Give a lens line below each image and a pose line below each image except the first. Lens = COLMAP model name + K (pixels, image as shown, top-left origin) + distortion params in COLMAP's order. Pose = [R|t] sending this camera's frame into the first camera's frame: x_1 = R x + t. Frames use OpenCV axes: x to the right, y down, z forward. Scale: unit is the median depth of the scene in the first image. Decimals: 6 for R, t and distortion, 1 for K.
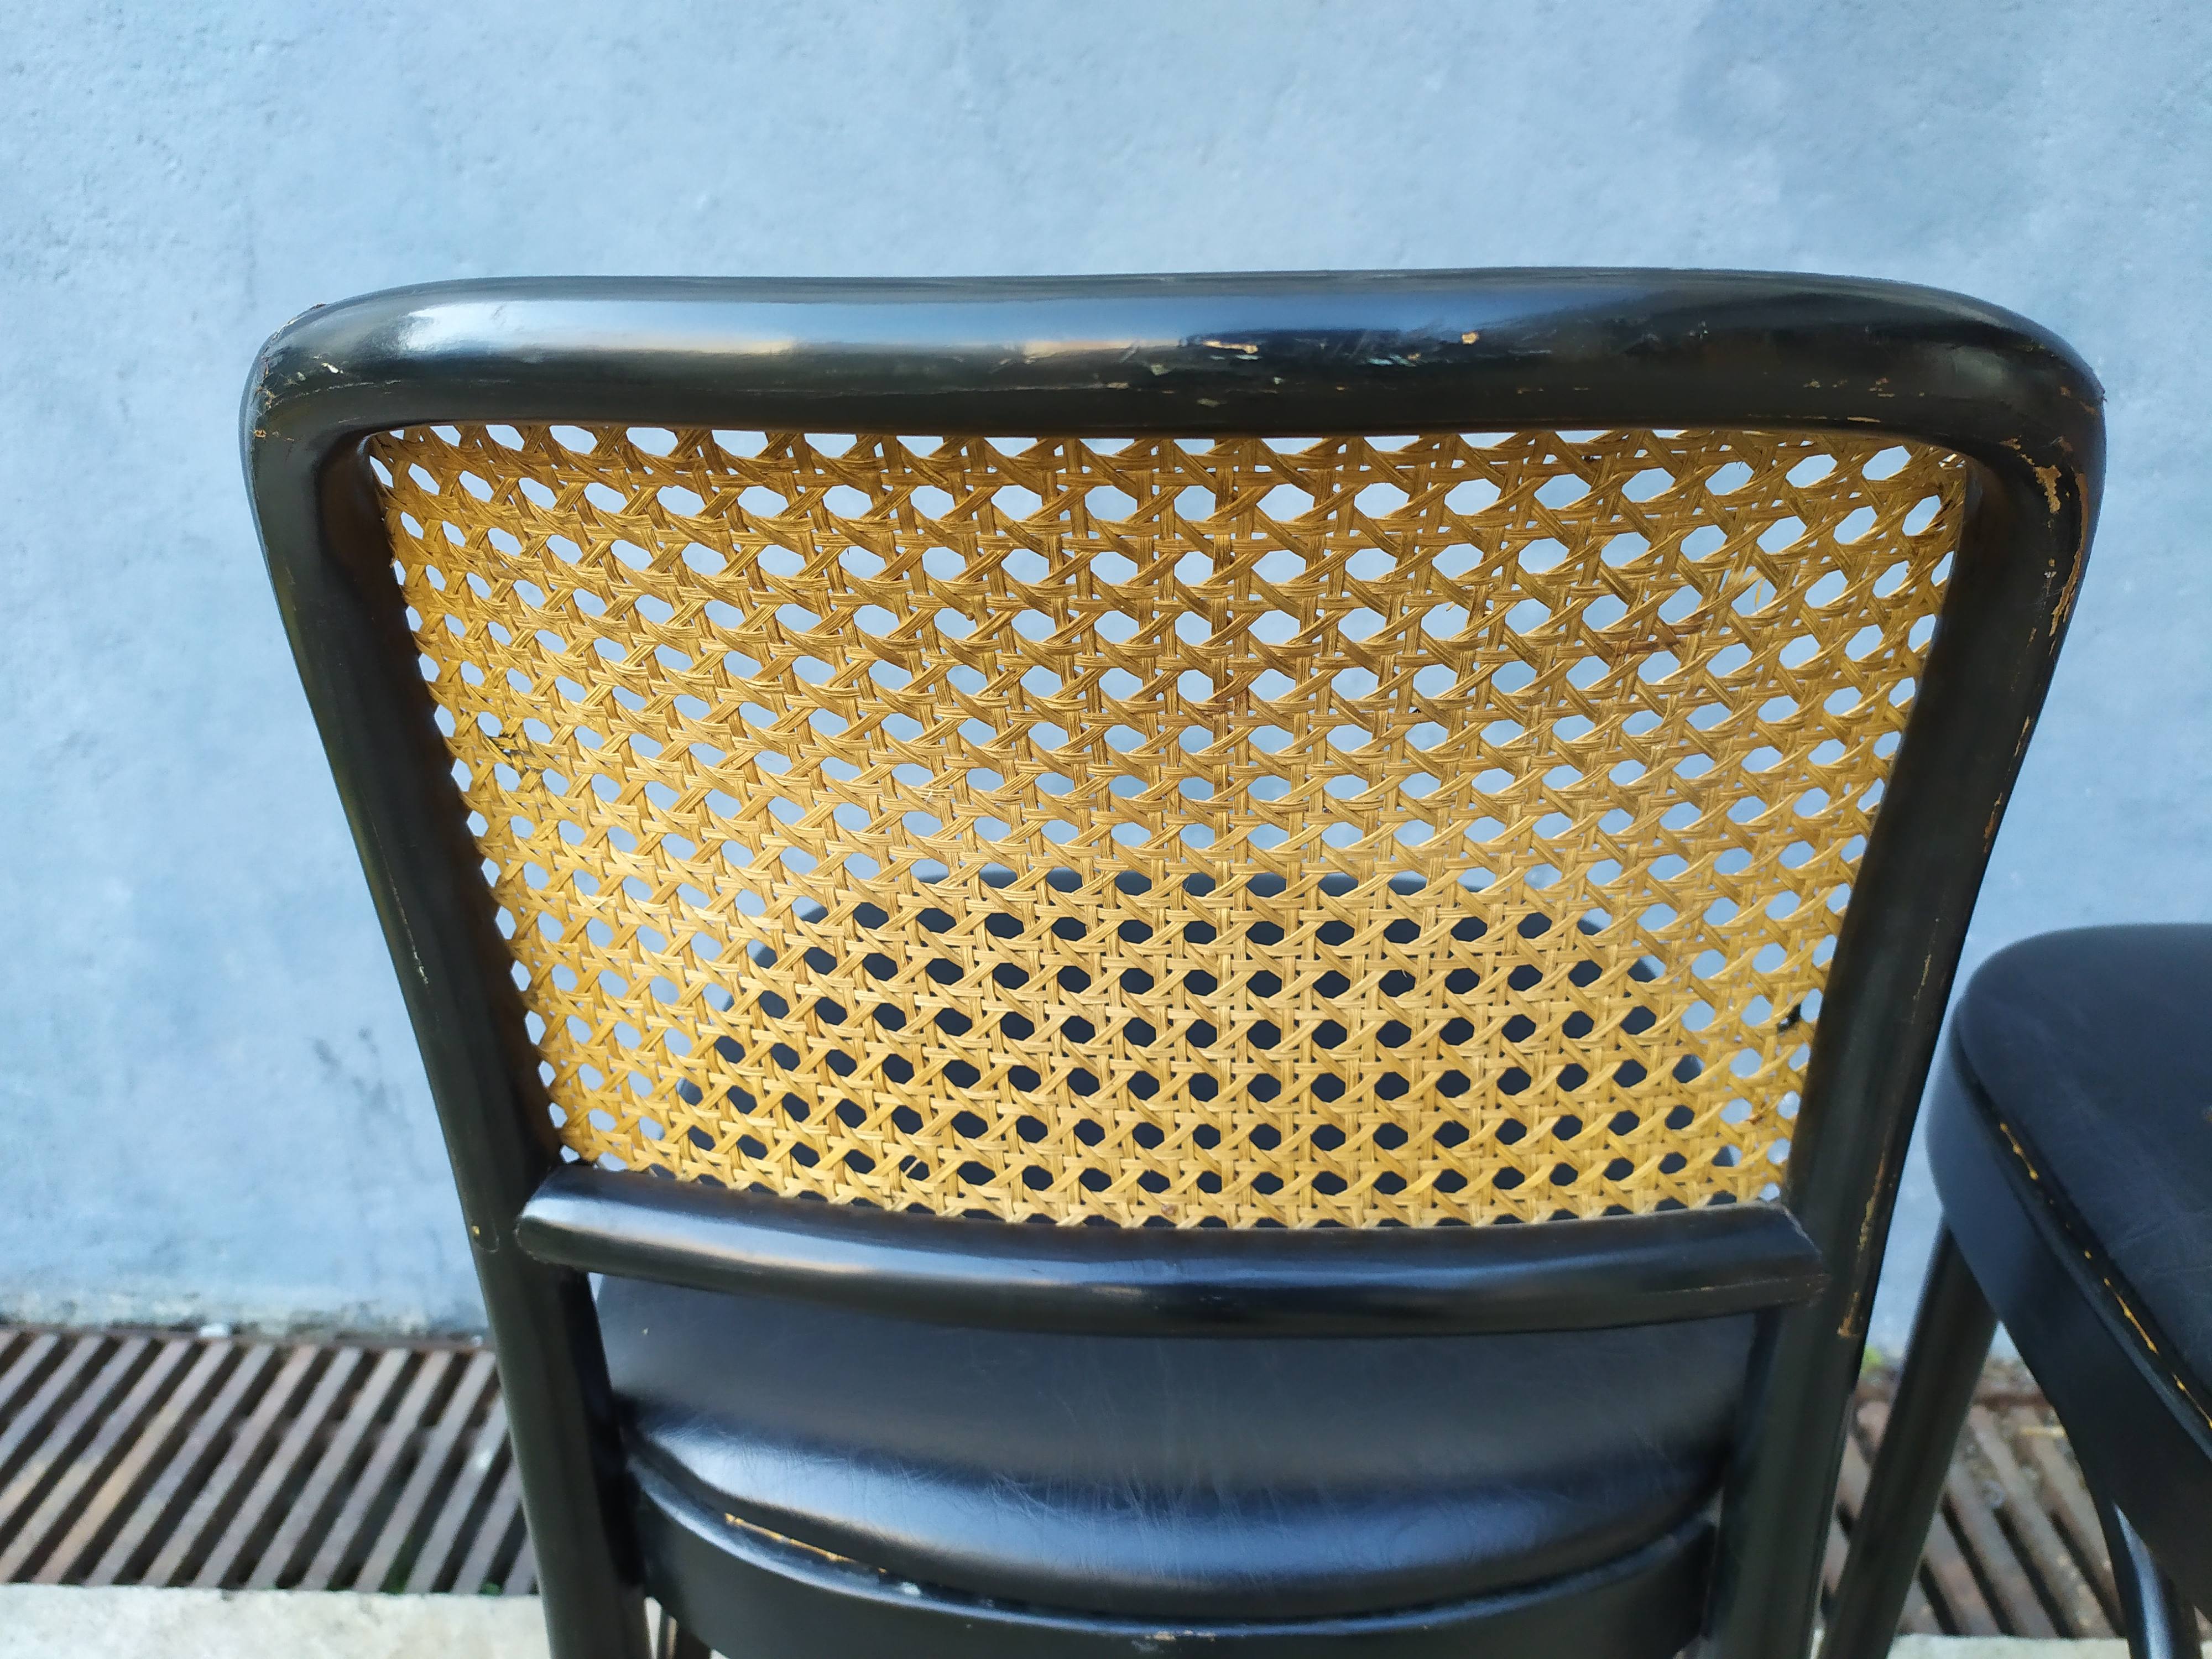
lens RADIAL K [[1700.5, 0, 1065.2], [0, 1700.5, 814.3], [0, 0, 1]] dist [0.042505, -0.051612]
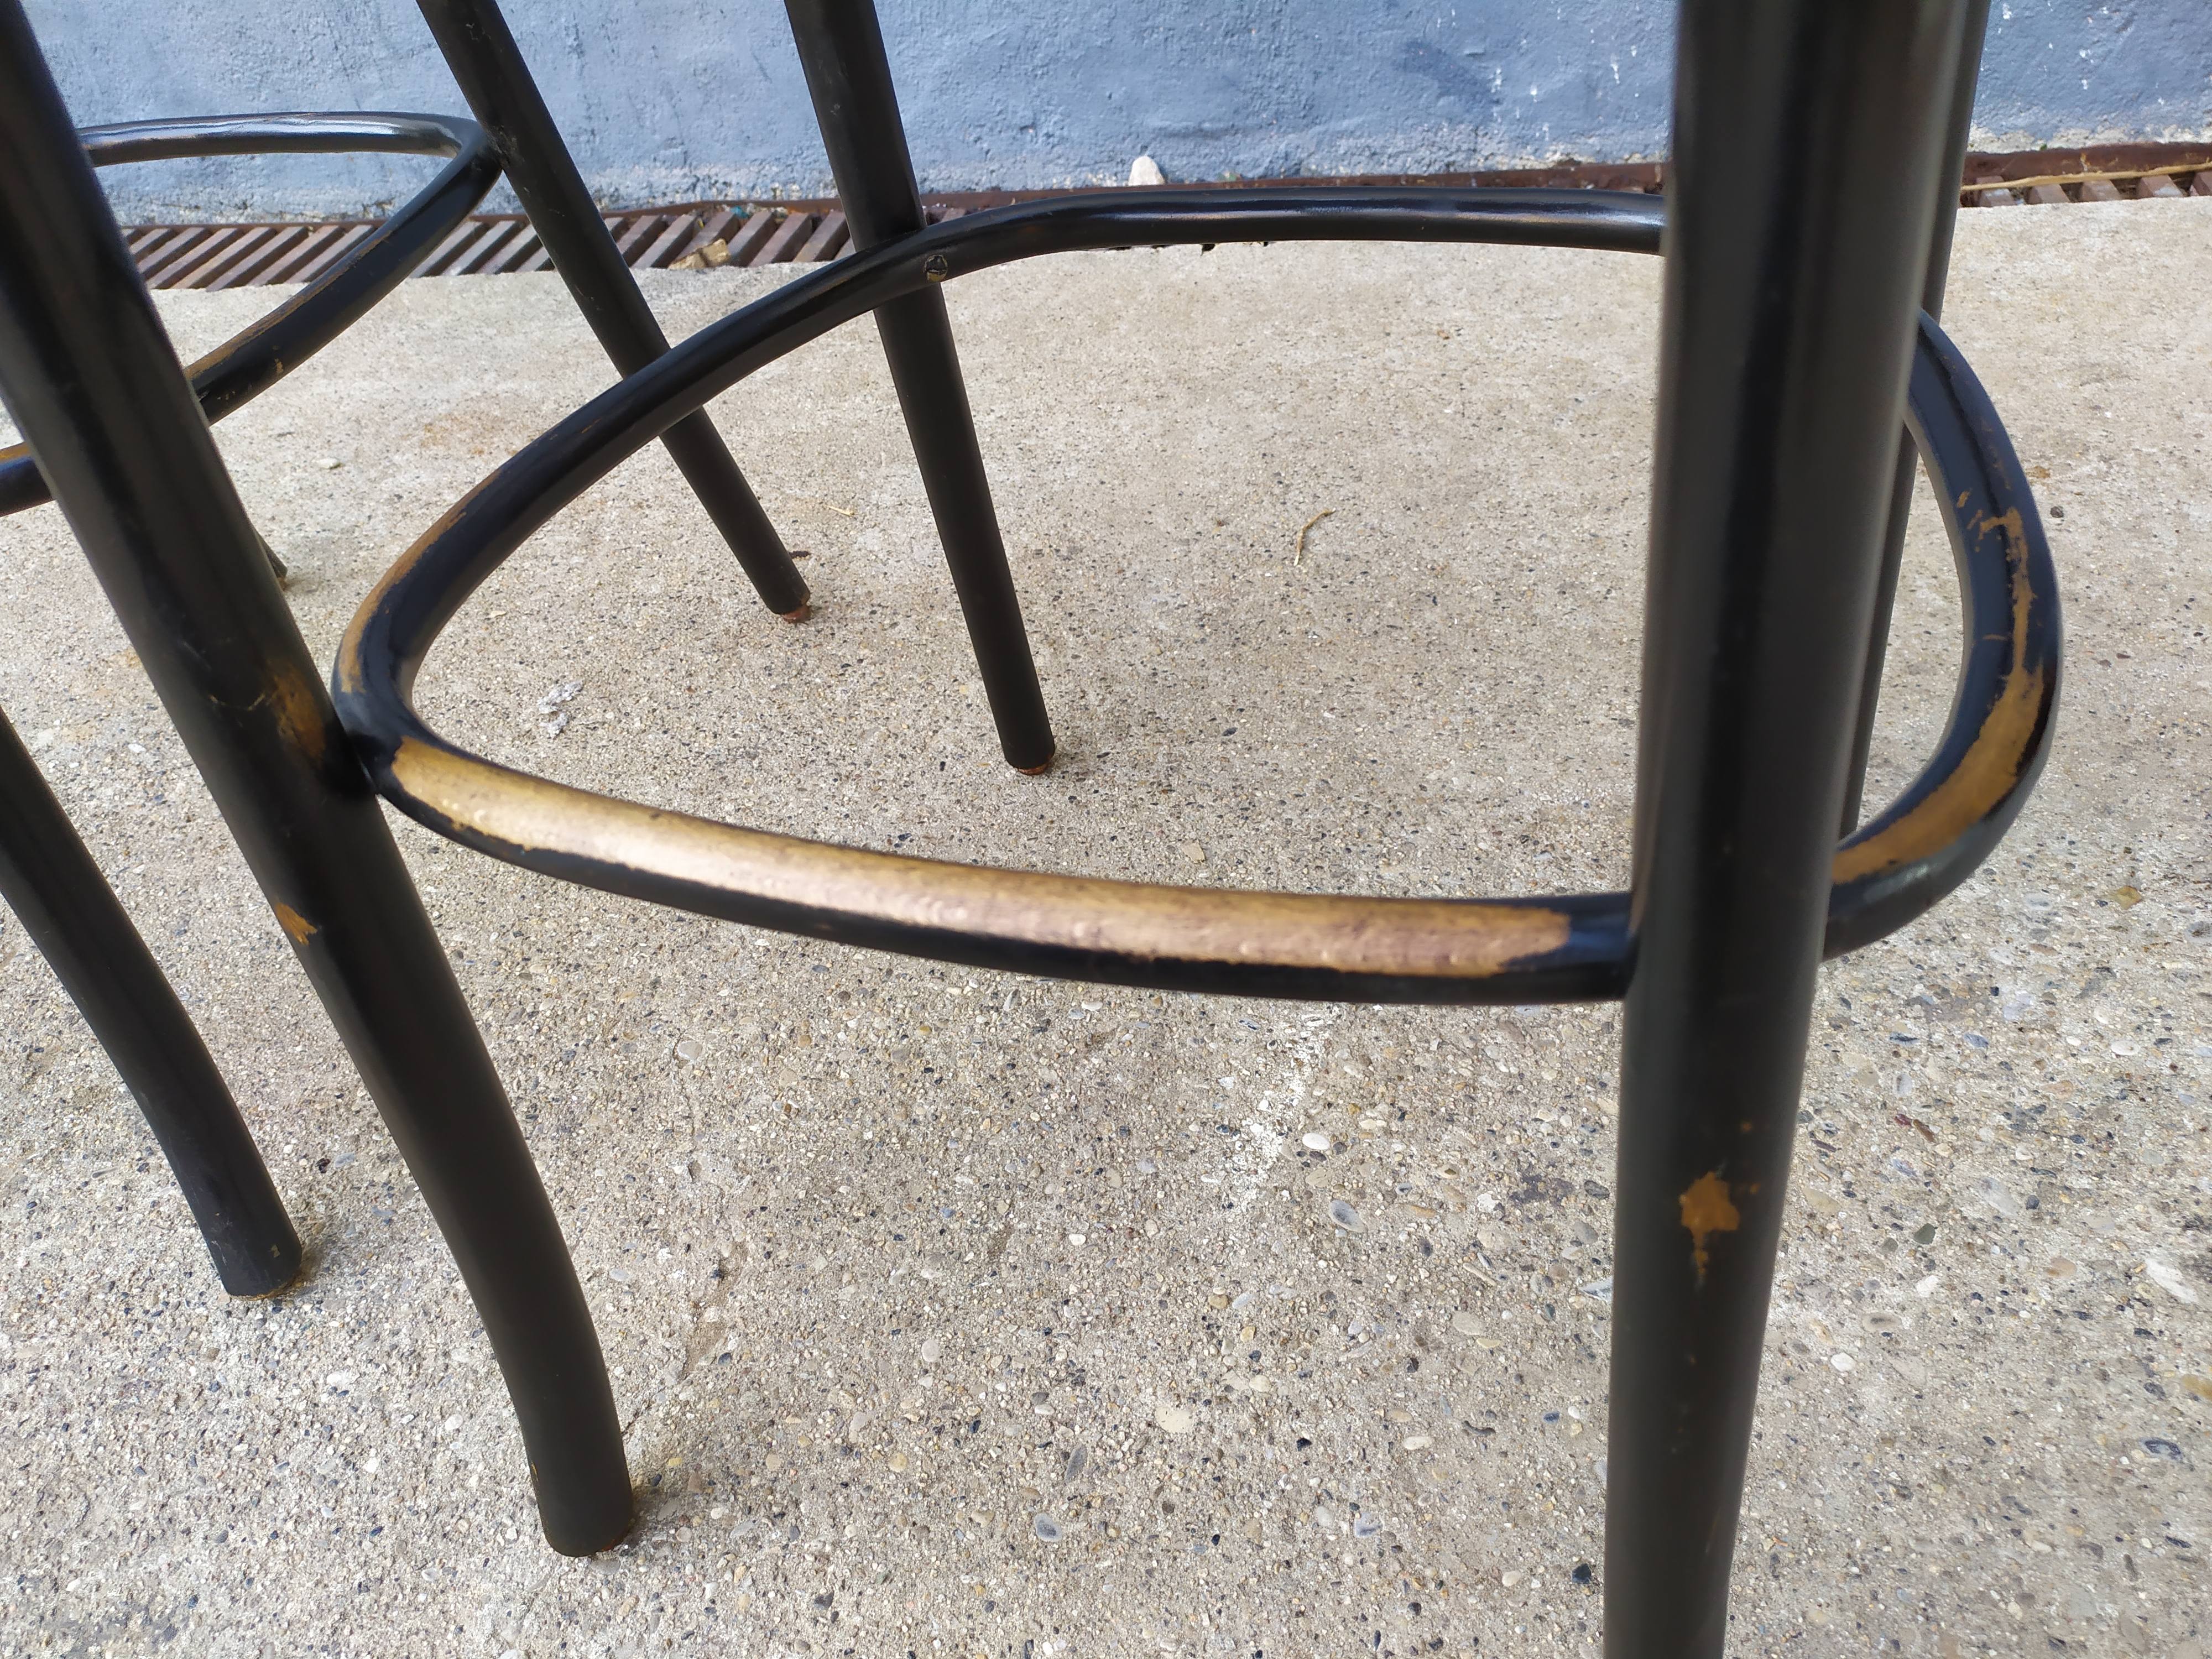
lens RADIAL K [[1700.5, 0, 1117.0], [0, 1700.5, 844.3], [0, 0, 1]] dist [0.042505, -0.051612]
pose [[0.987515, 0.014557, -0.156851, 0.292949], [0.030043, 0.960040, 0.278245, 0.453866], [0.154634, -0.279484, 0.947617, -0.128072]]
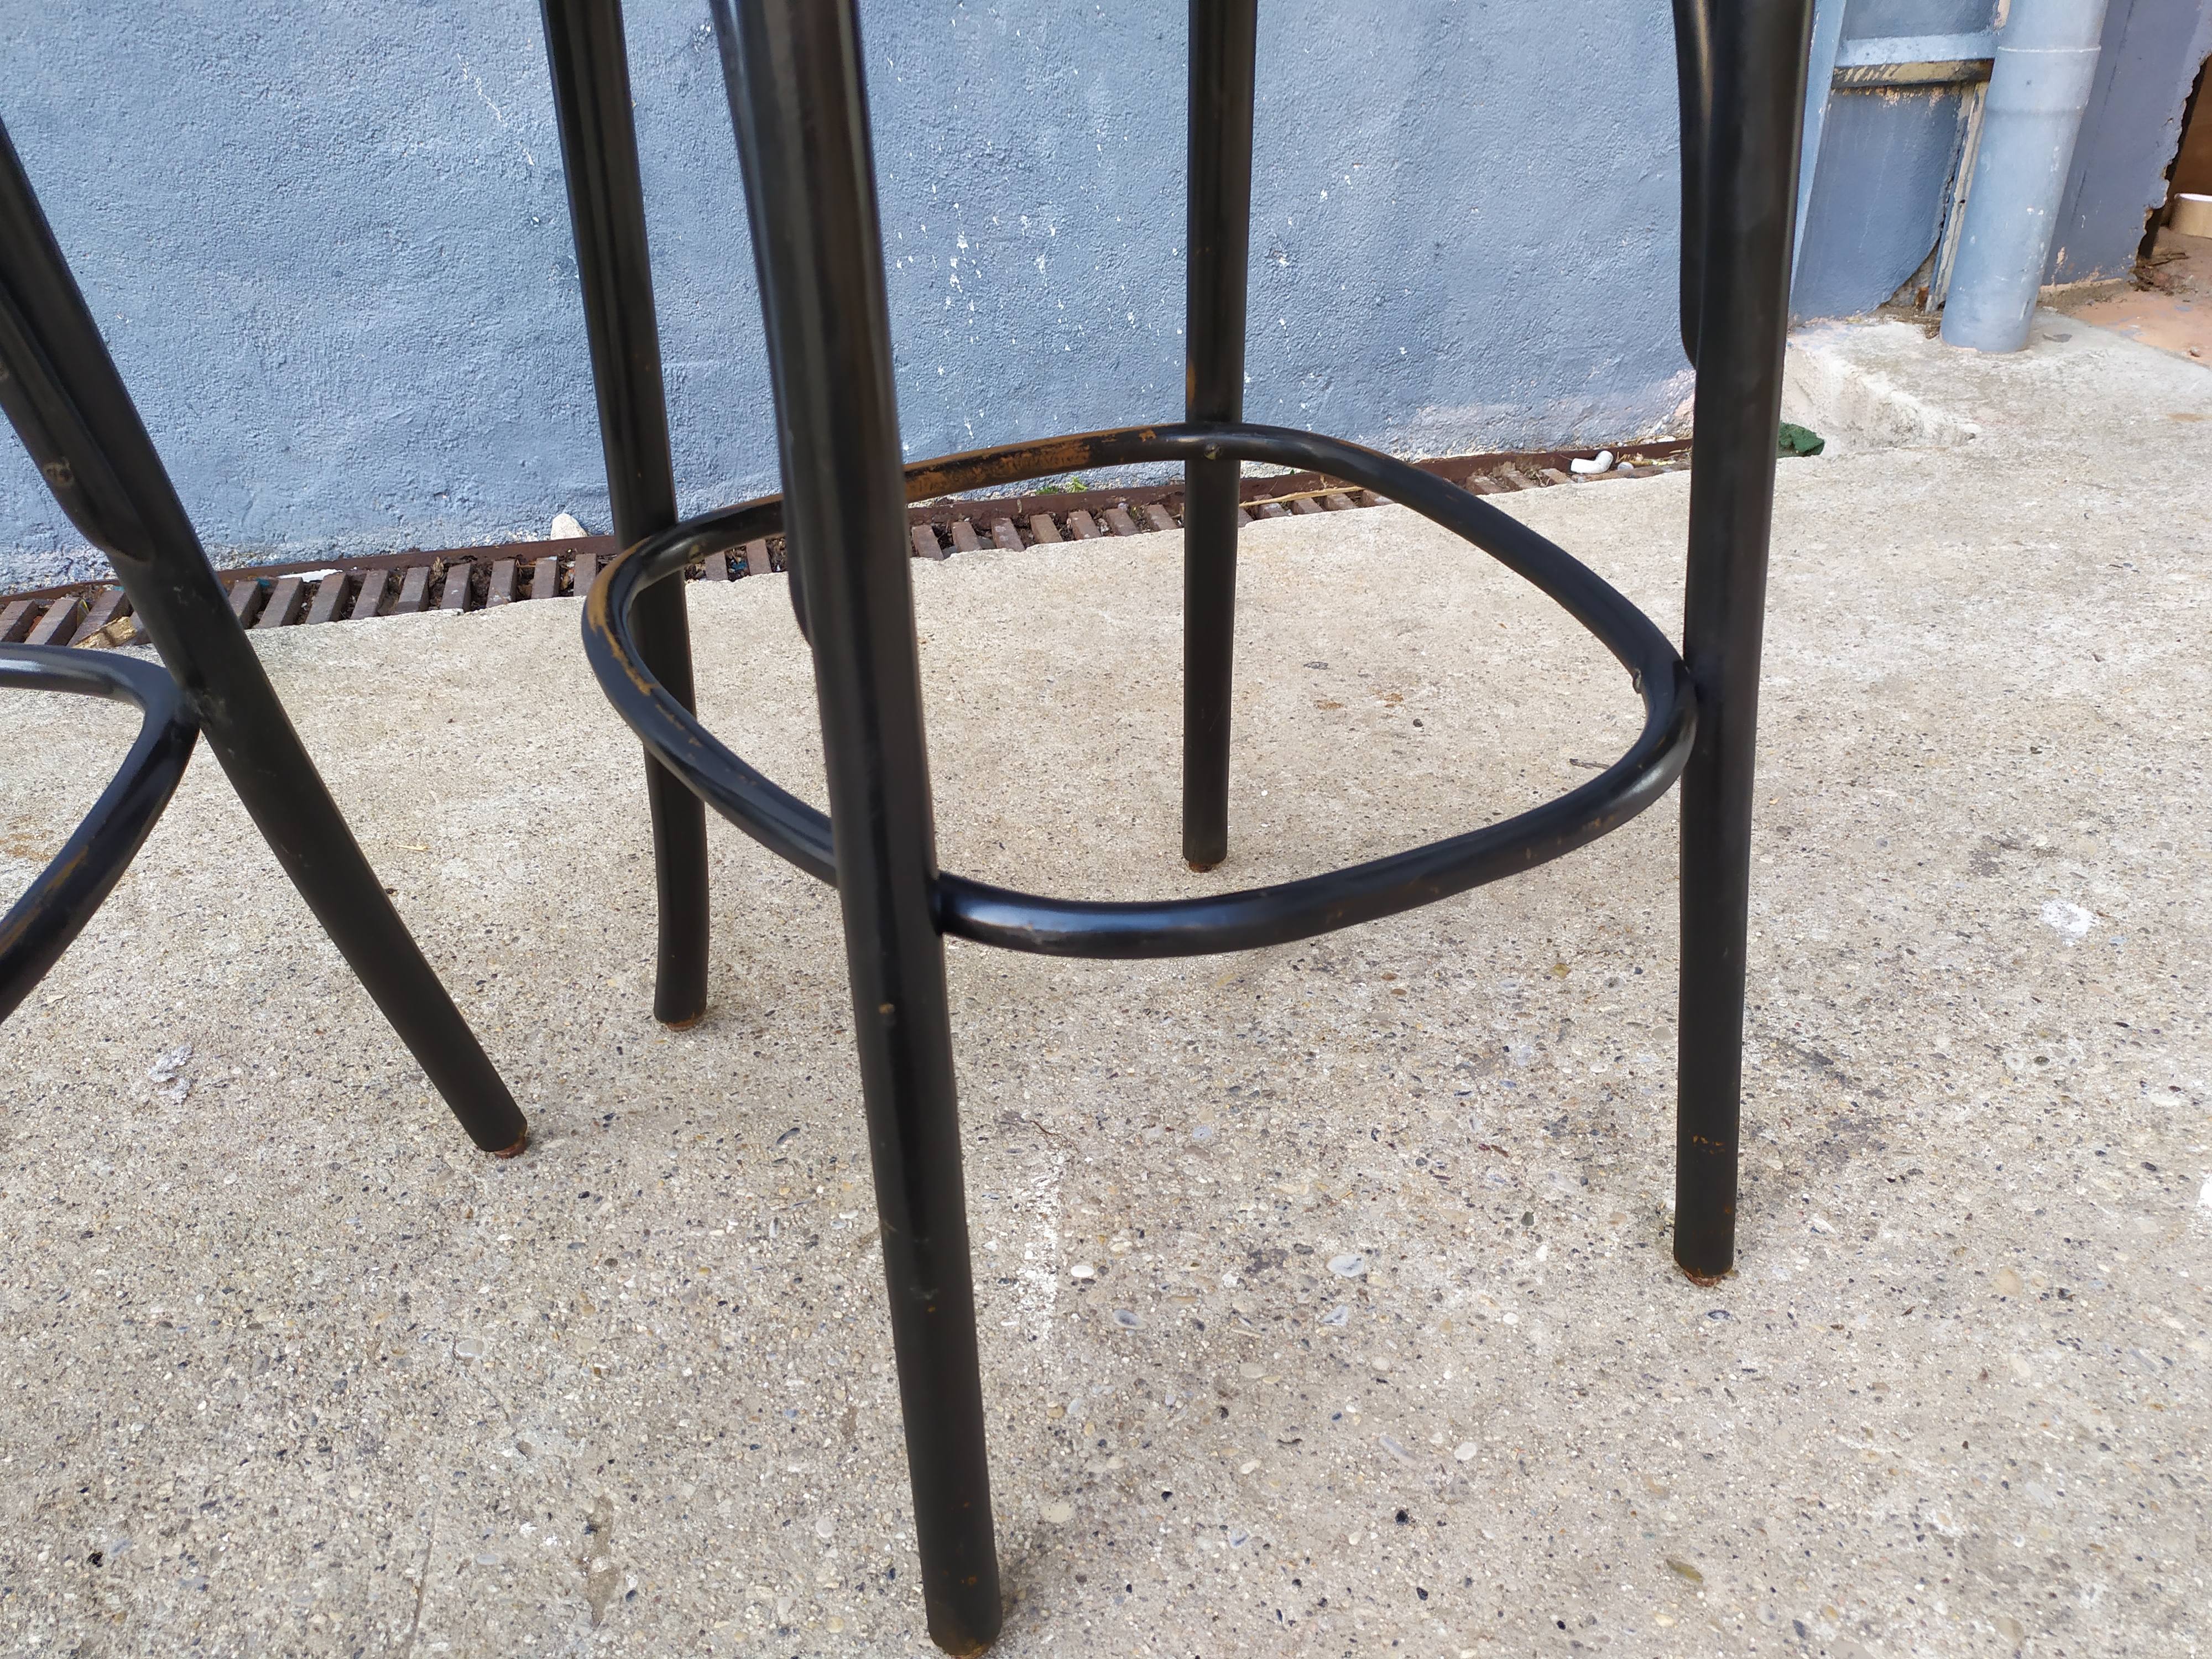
lens RADIAL K [[1700.5, 0, 1131.0], [0, 1700.5, 813.4], [0, 0, 1]] dist [0.042505, -0.051612]
pose [[0.956948, -0.145173, 0.251347, 0.173865], [0.119592, 0.986221, 0.114303, 0.452485], [-0.264478, -0.079323, 0.961124, -0.229735]]
